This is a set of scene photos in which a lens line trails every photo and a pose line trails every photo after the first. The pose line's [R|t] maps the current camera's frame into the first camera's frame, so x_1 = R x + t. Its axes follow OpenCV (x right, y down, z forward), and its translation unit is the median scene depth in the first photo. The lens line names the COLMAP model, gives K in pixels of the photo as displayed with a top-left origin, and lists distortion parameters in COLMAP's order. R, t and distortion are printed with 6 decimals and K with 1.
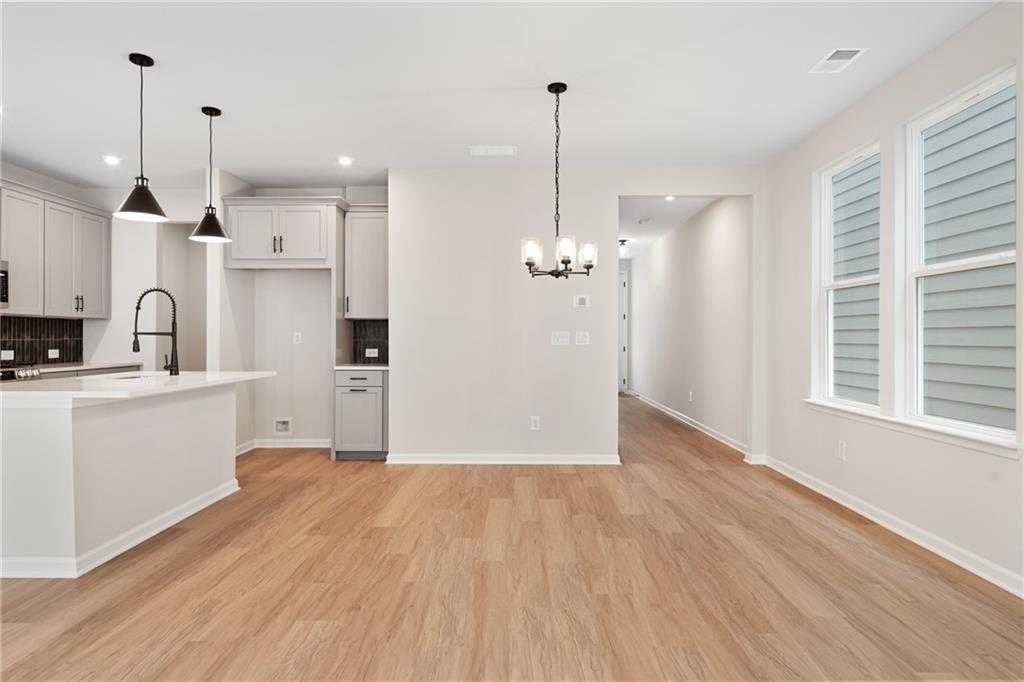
lens RADIAL K [[598.7, 0, 512.2], [0, 598.7, 336.1], [0, 0, 1]] dist [0.004796, 0.001724]
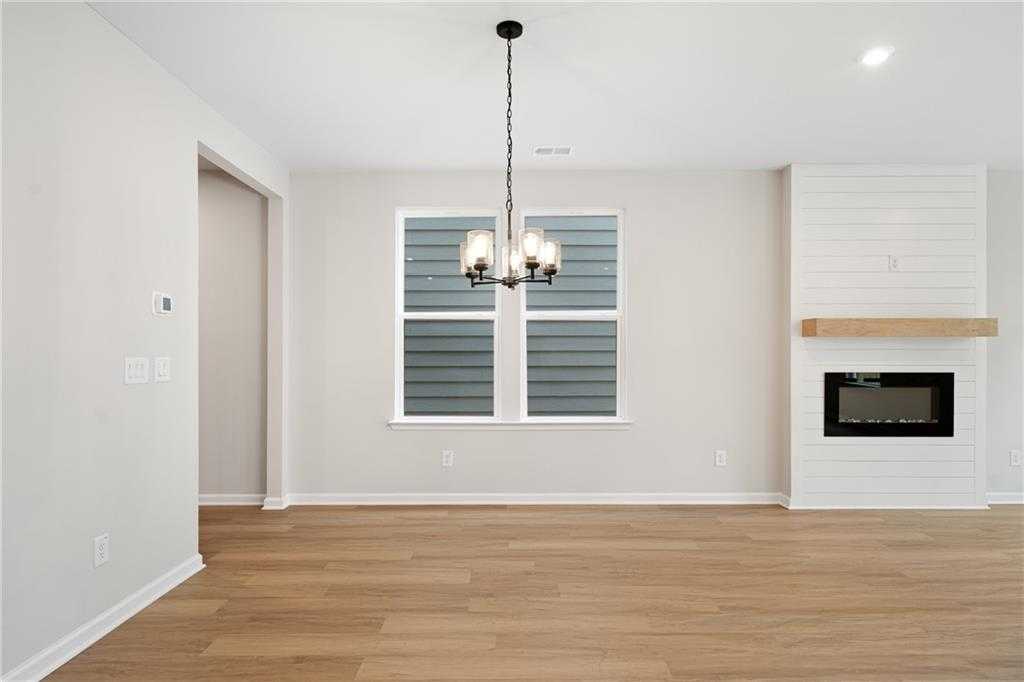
lens RADIAL K [[559.1, 0, 507.9], [0, 559.1, 354.4], [0, 0, 1]] dist [0.003599, 0.002066]
pose [[-0.012336, -0.000900, 0.999924, -0.532188], [-0.001844, 0.999998, 0.000877, -0.014034], [-0.999922, -0.001833, -0.012338, 0.877591]]
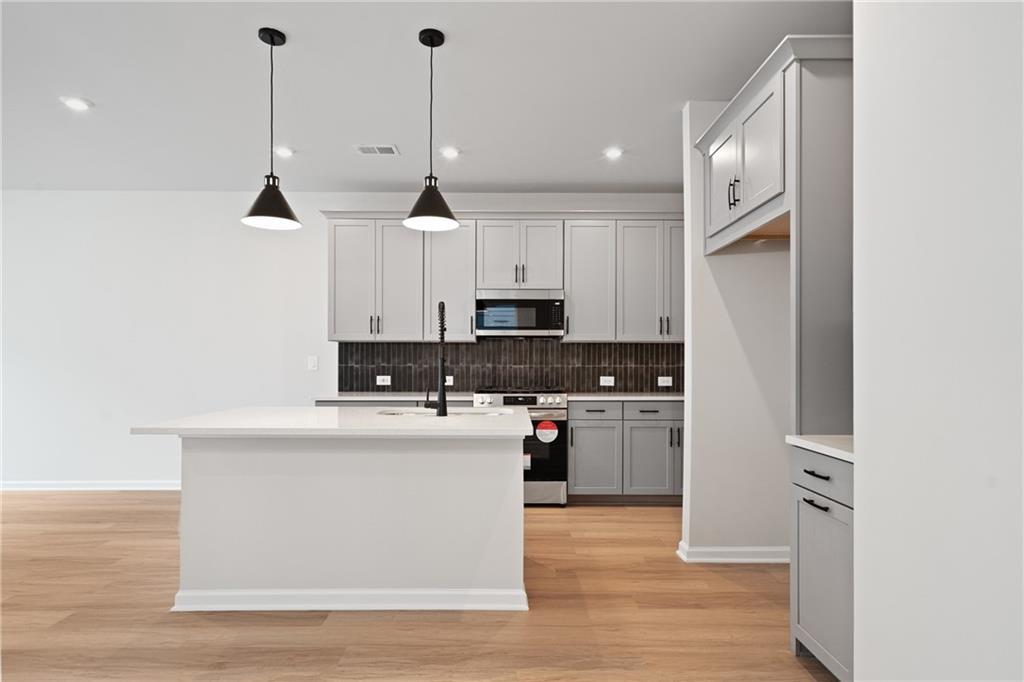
lens RADIAL K [[559.1, 0, 507.9], [0, 559.1, 354.4], [0, 0, 1]] dist [0.003599, 0.002066]
pose [[0.018286, -0.010883, -0.999774, 0.136605], [0.000084, 0.999941, -0.010883, -0.004156], [0.999833, 0.000115, 0.018286, 1.031096]]
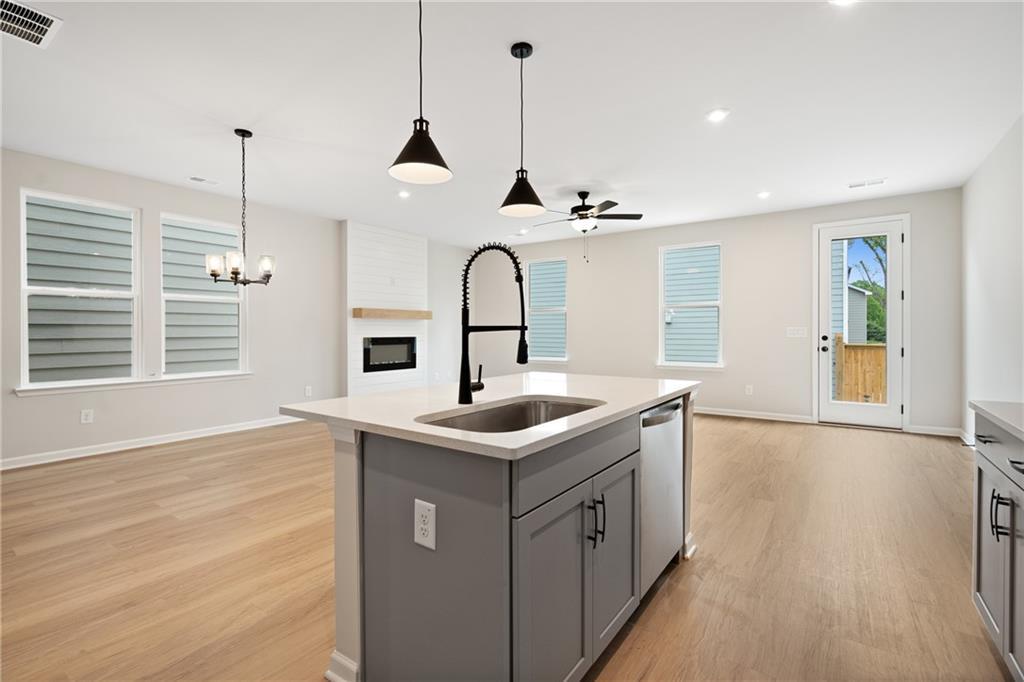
lens RADIAL K [[466.3, 0, 511.3], [0, 466.3, 334.9], [0, 0, 1]] dist [-0.001748, 0.000462]
pose [[-0.819584, -0.004877, 0.572938, -0.816102], [-0.000871, 0.999973, 0.007265, -0.001618], [-0.572958, 0.005455, -0.819567, 1.283729]]
